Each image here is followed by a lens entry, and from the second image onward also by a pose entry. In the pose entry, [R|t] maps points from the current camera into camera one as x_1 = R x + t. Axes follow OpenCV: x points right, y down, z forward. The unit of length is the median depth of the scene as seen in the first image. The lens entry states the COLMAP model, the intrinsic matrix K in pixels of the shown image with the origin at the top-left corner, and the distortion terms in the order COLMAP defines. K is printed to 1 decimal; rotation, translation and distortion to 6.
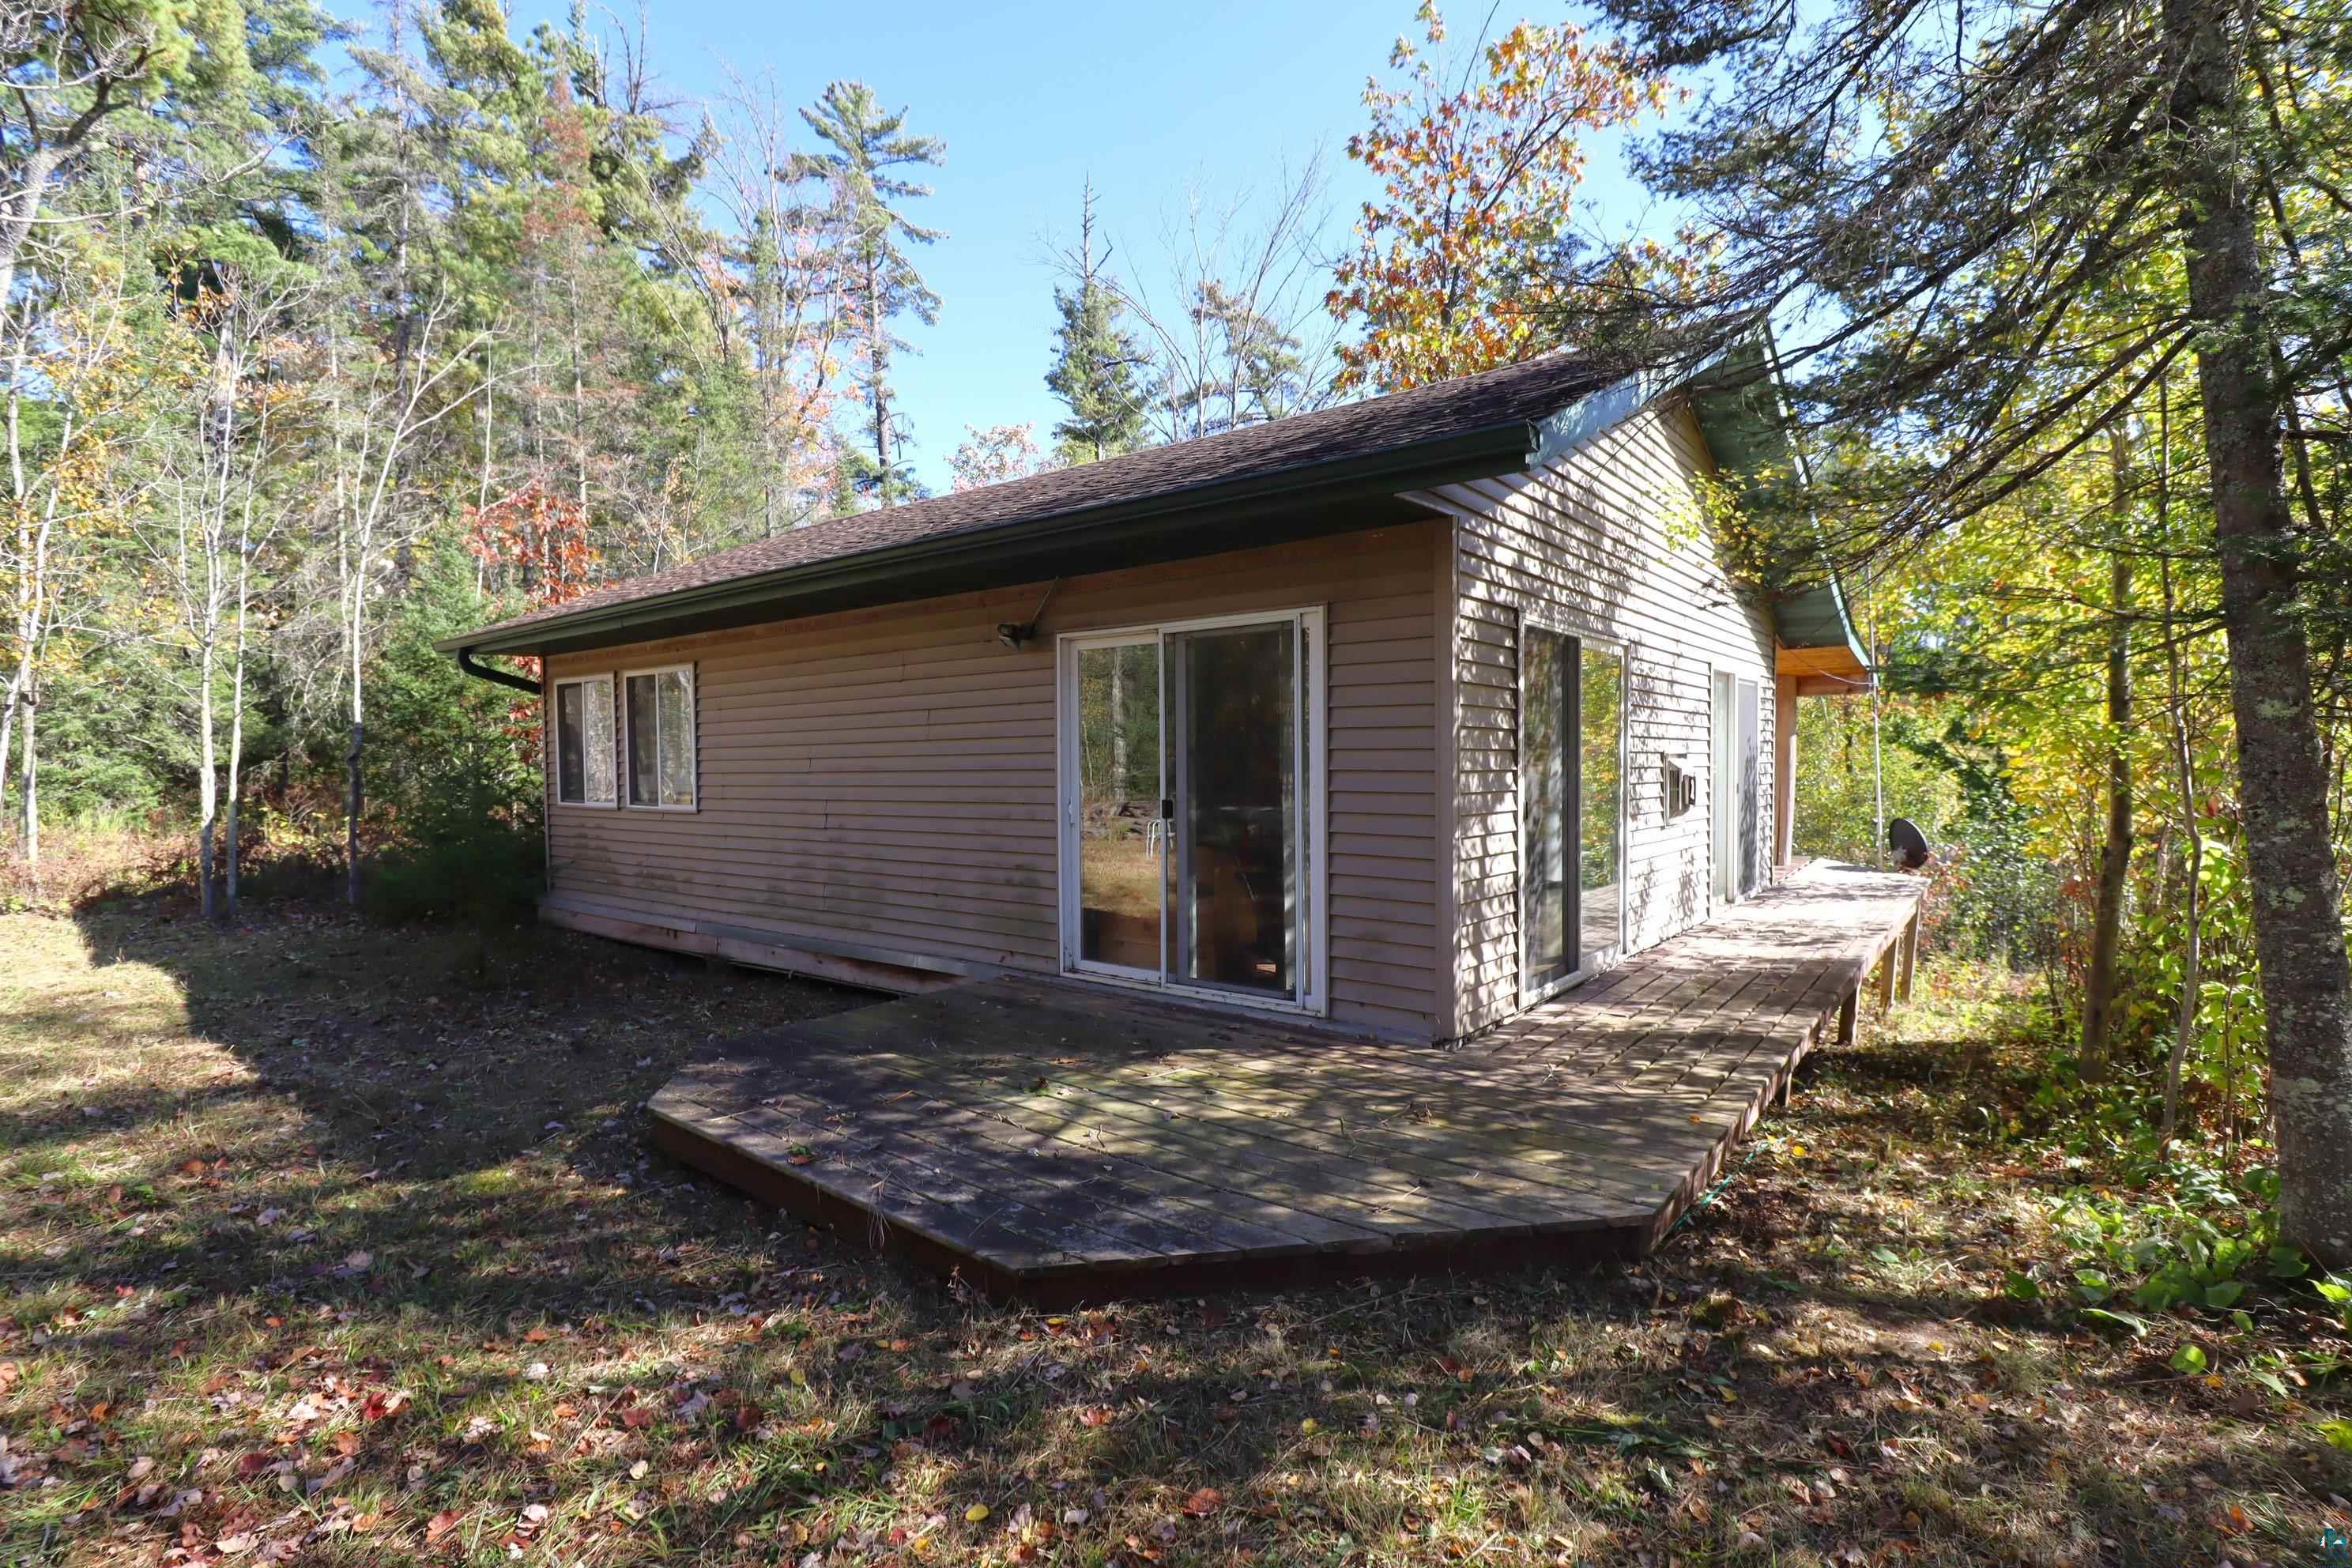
lens RADIAL K [[1110.3, 0, 1176.0], [0, 1110.3, 784.0], [0, 0, 1]] dist [-0.000568, -0.000090]
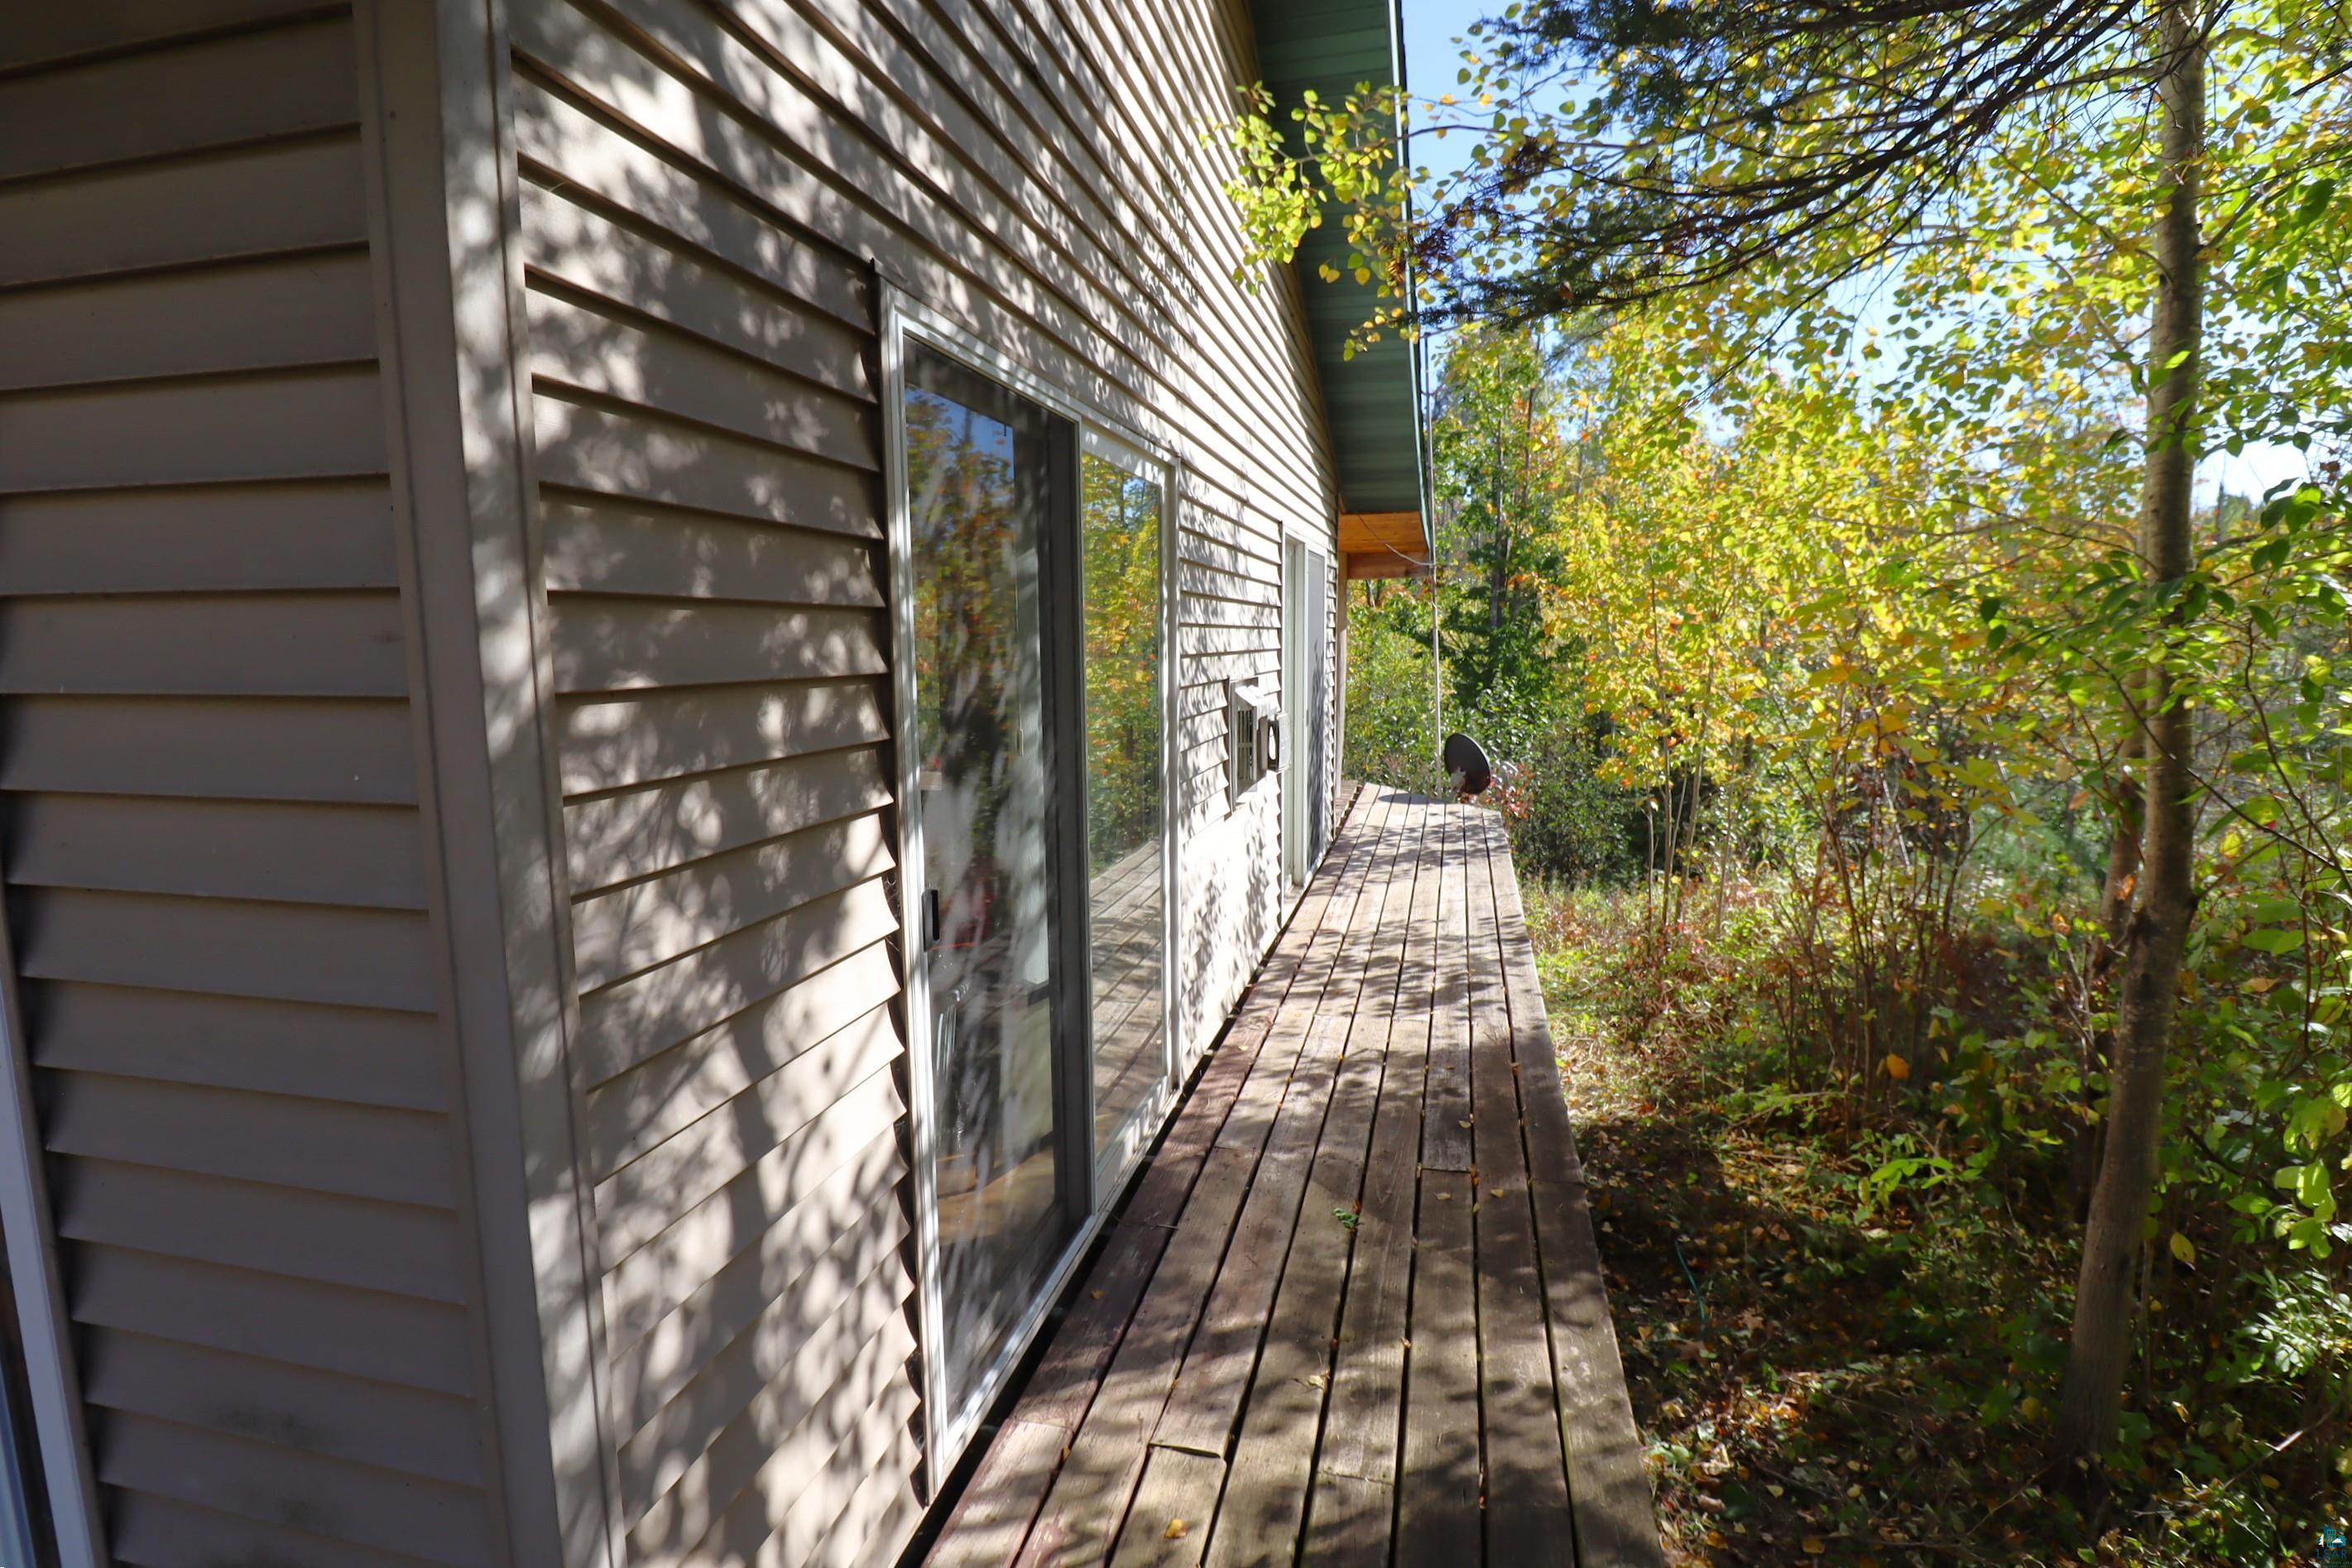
lens RADIAL K [[1105.8, 0, 1176.0], [0, 1105.8, 784.0], [0, 0, 1]] dist [0.000690, 0.000048]
pose [[0.908772, -0.064918, 0.412212, 0.192442], [0.020727, 0.993628, 0.110788, -0.038971], [-0.416777, -0.092137, 0.904327, 0.523999]]
